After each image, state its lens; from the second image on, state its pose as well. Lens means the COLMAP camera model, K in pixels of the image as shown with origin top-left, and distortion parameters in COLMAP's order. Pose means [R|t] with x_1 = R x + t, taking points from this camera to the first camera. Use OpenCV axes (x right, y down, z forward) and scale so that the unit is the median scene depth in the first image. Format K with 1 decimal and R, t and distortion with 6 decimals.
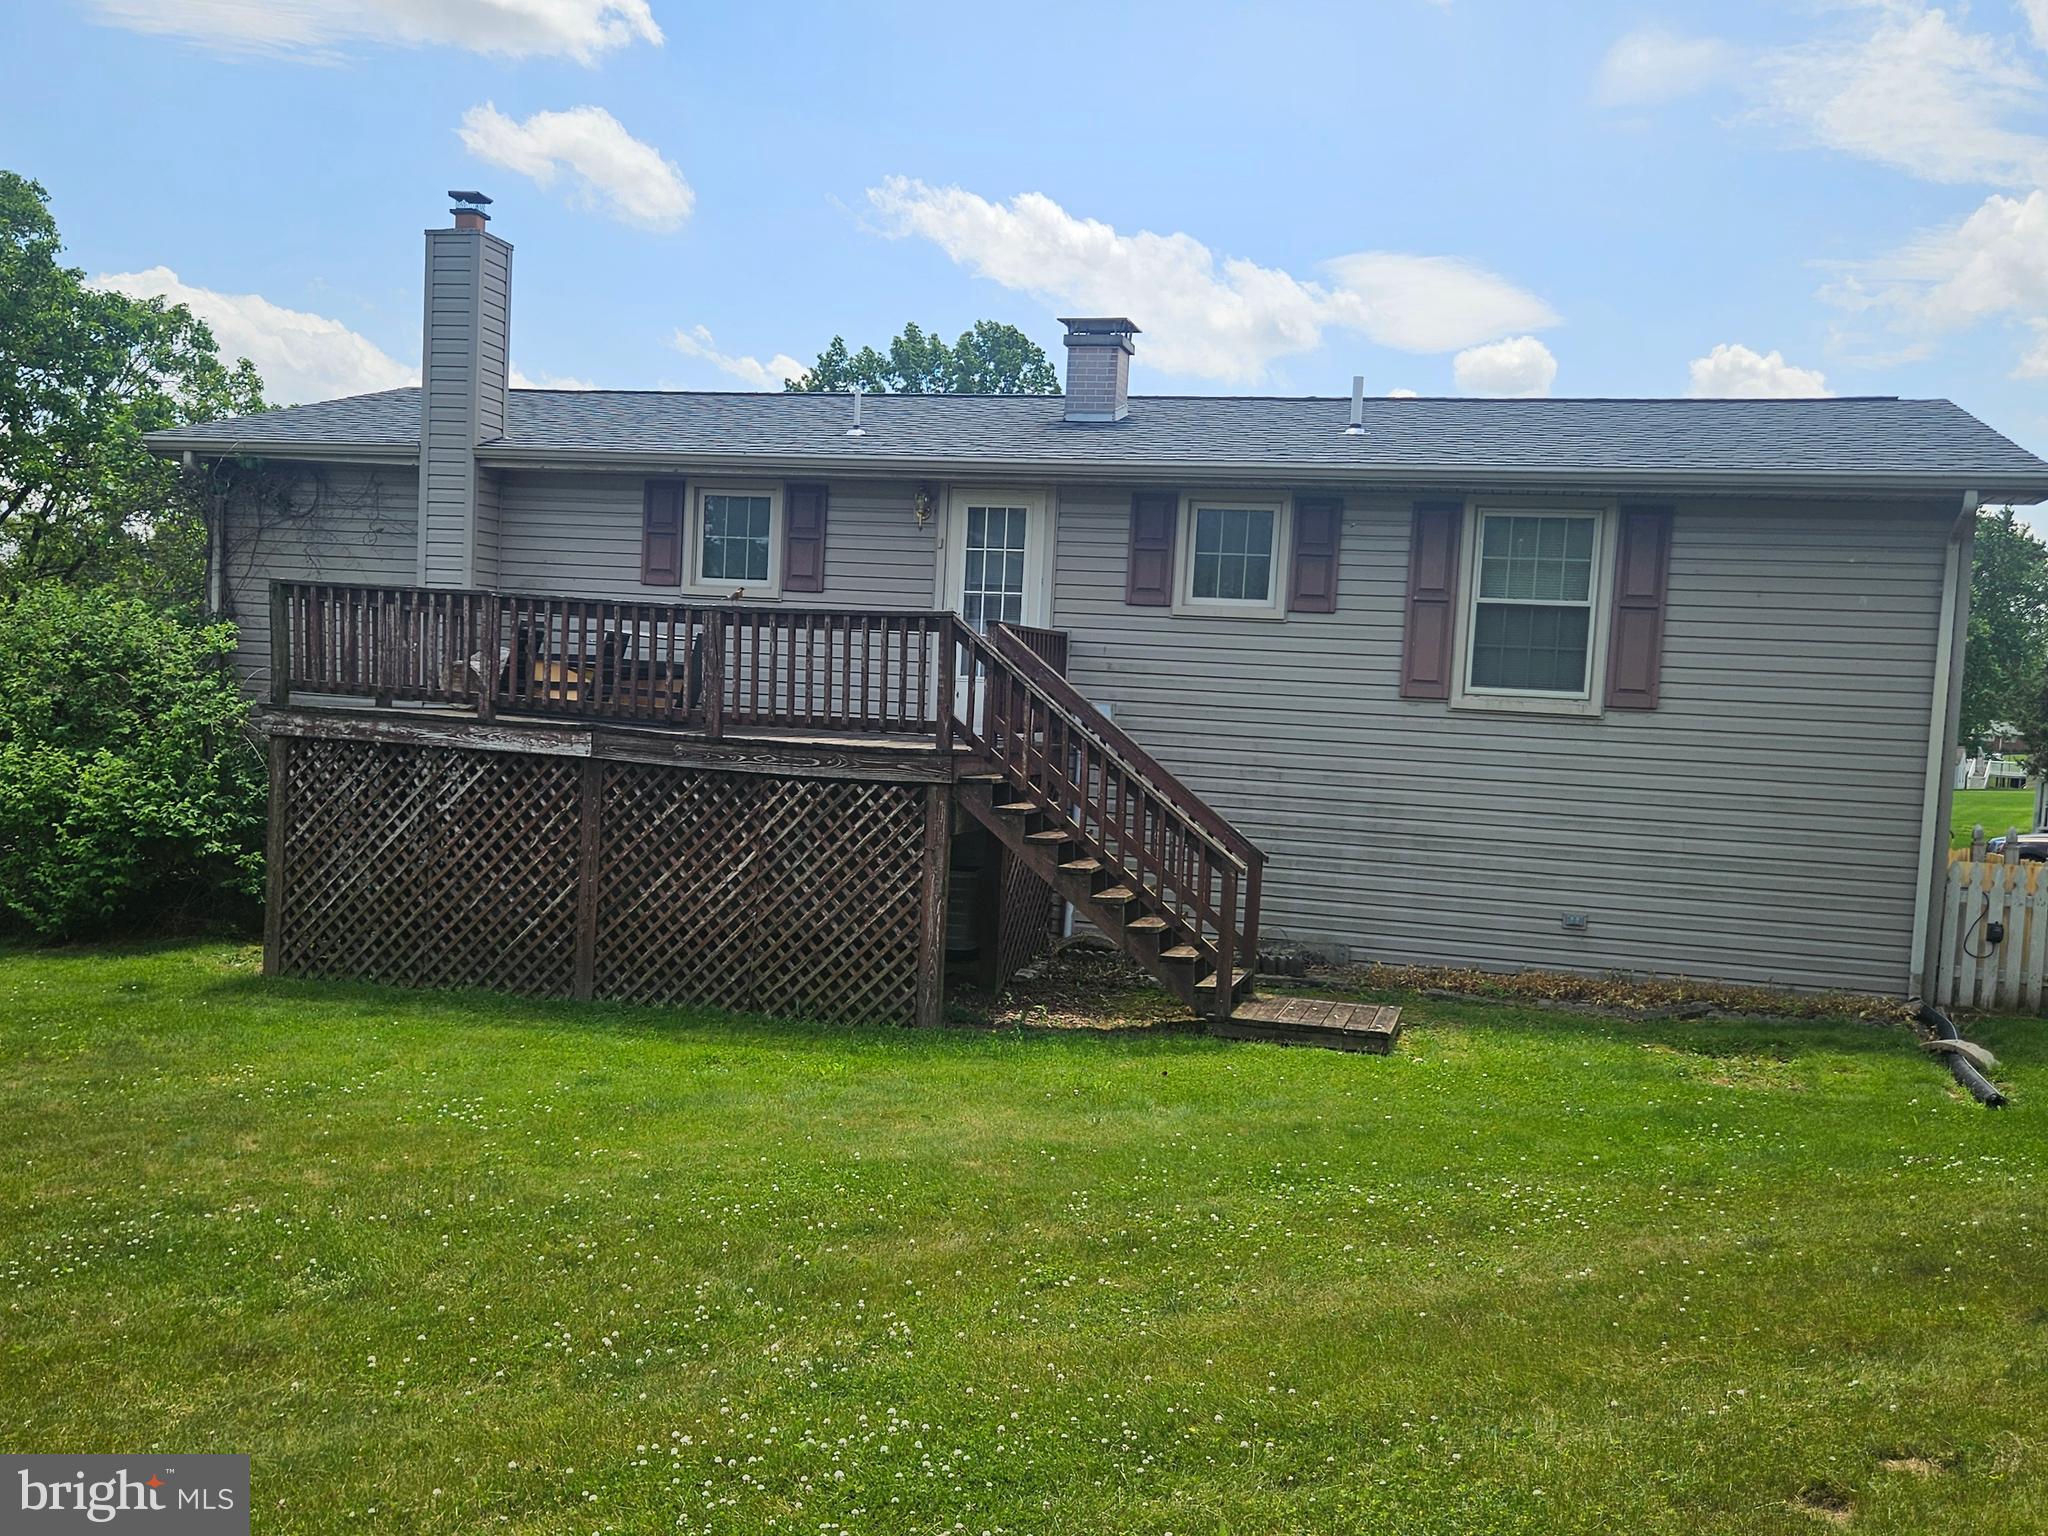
lens RADIAL K [[1861.8, 0, 1012.9], [0, 1861.8, 771.3], [0, 0, 1]] dist [0.058860, 0.000000]
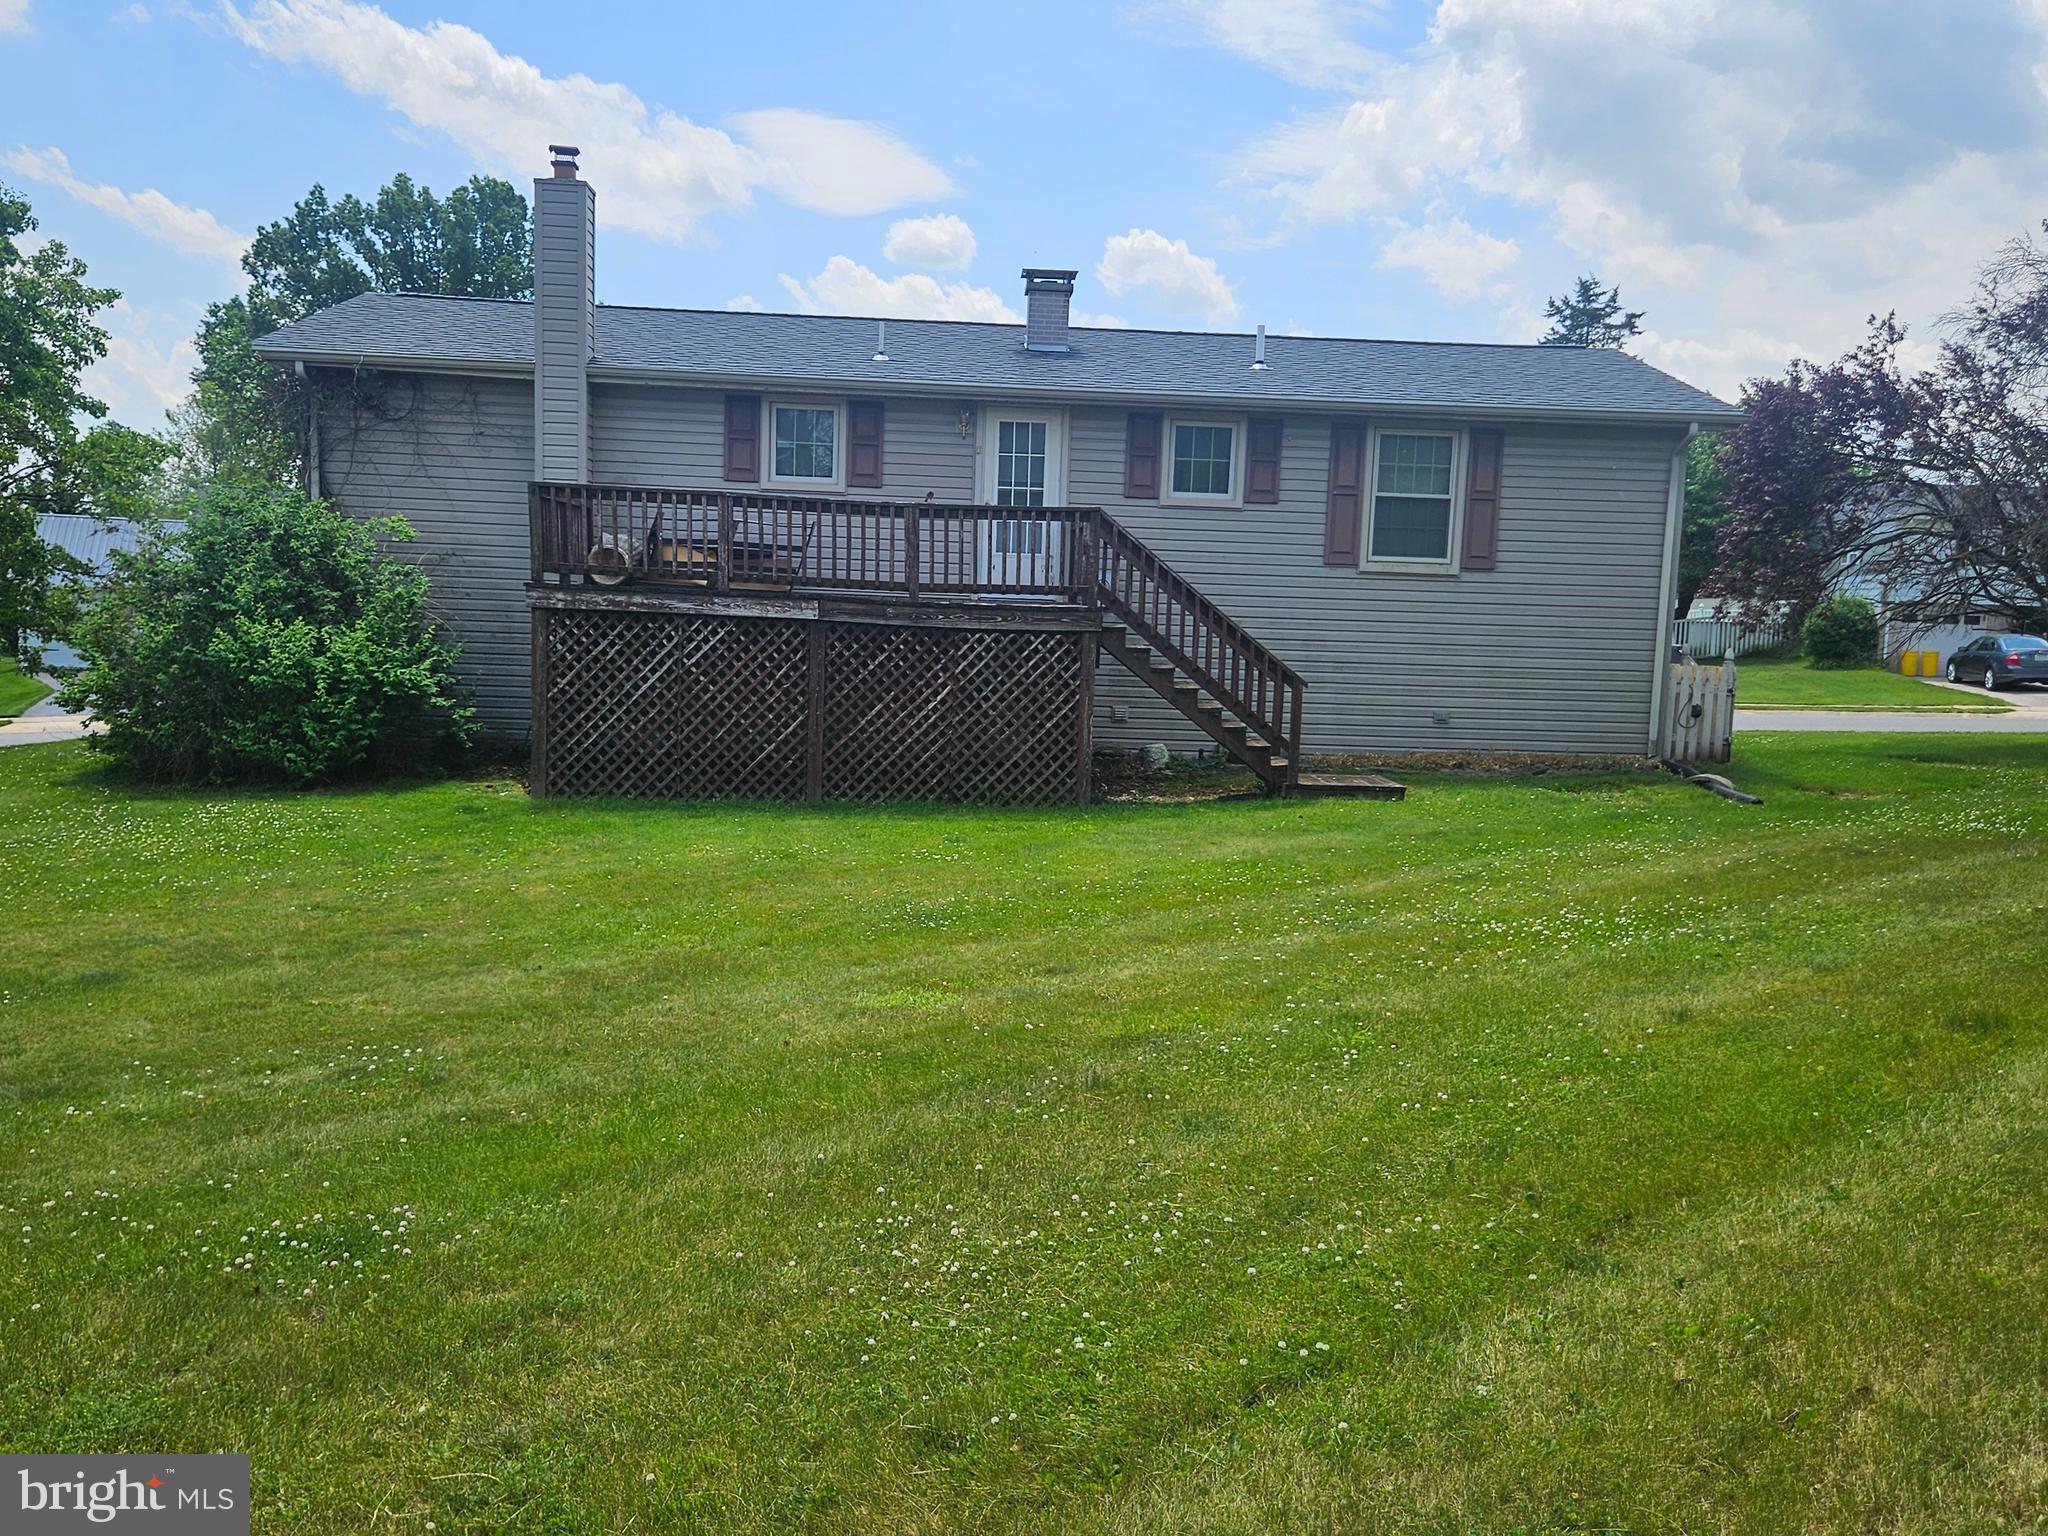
lens RADIAL K [[1861.8, 0, 1034.2], [0, 1861.8, 768.6], [0, 0, 1]] dist [0.058860, 0.000000]
pose [[0.949403, -0.048923, 0.310227, -0.446069], [0.026887, 0.996827, 0.074916, 0.002560], [-0.312908, -0.062785, 0.947706, -0.271387]]
